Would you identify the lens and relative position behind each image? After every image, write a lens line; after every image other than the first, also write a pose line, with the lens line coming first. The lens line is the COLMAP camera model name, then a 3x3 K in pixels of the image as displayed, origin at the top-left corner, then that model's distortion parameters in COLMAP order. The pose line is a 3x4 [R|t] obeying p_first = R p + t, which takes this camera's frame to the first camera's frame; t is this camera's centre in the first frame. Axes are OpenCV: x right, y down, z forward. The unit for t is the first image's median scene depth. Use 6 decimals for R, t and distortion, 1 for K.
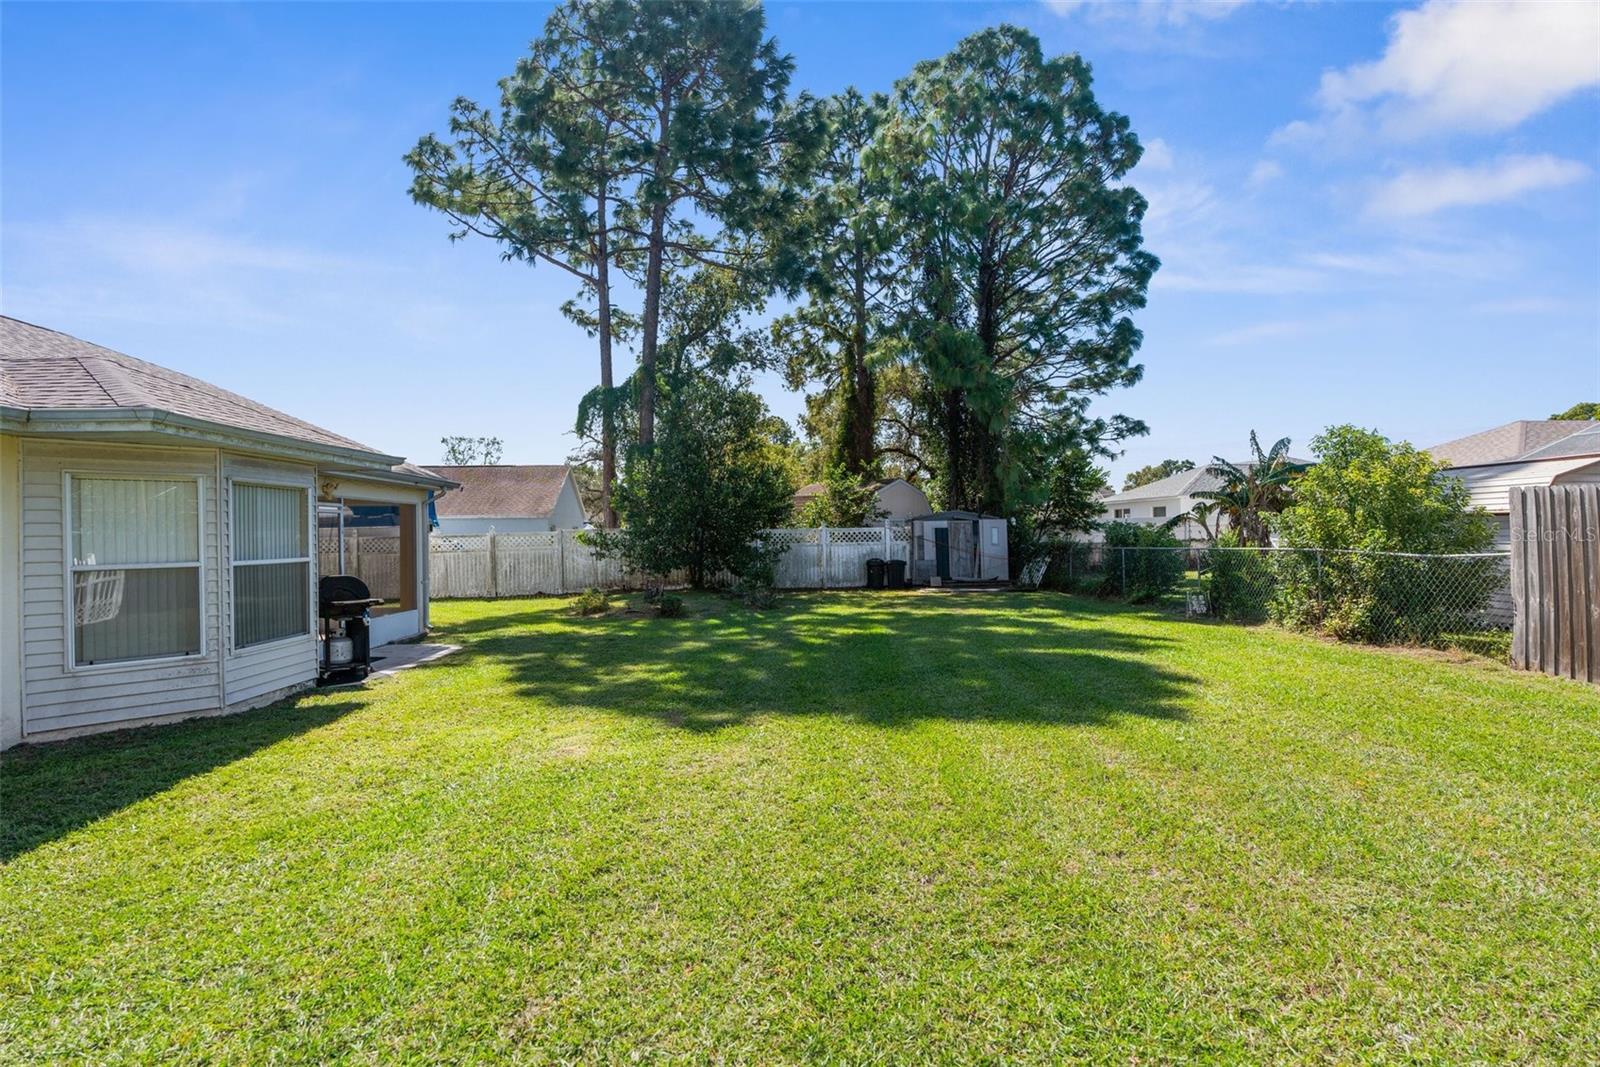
lens RADIAL K [[846.1, 0, 800.0], [0, 846.1, 533.5], [0, 0, 1]] dist [0.001152, 0.000034]
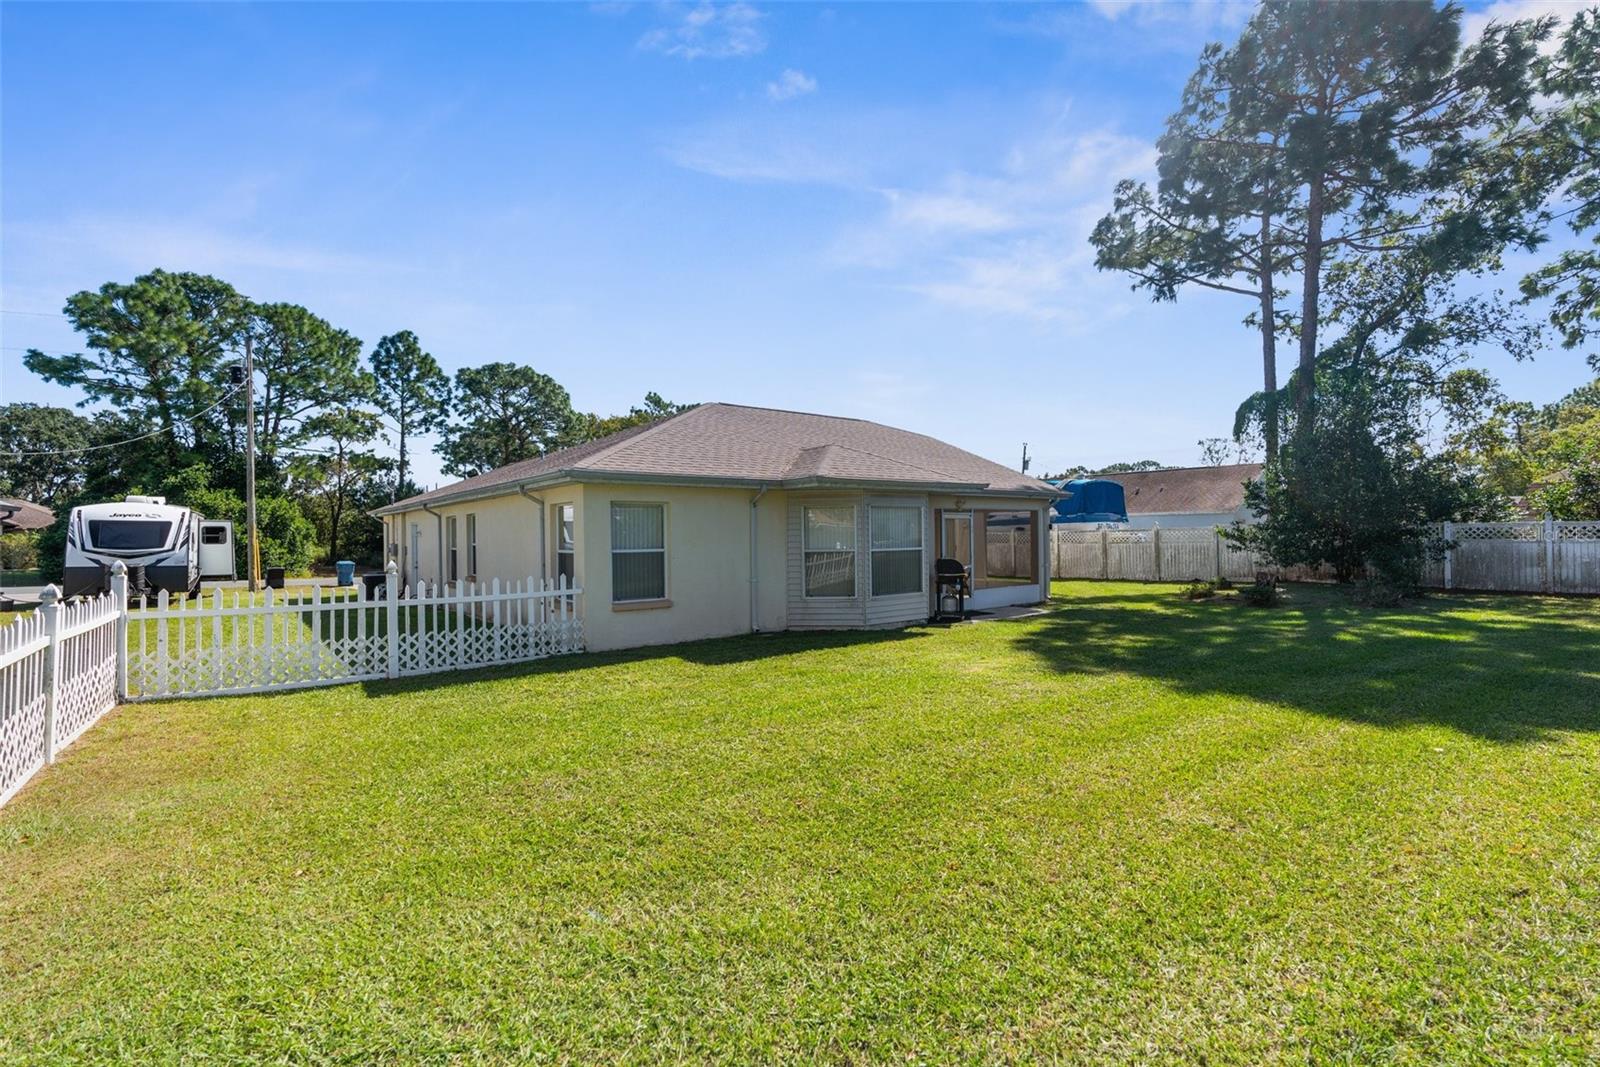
lens RADIAL K [[726.6, 0, 800.0], [0, 726.6, 533.5], [0, 0, 1]] dist [-0.000758, 0.000322]
pose [[0.594210, 0.004291, -0.804298, 0.169800], [0.006103, 0.999933, 0.009843, -0.005836], [0.804287, -0.010758, 0.594144, -0.026008]]
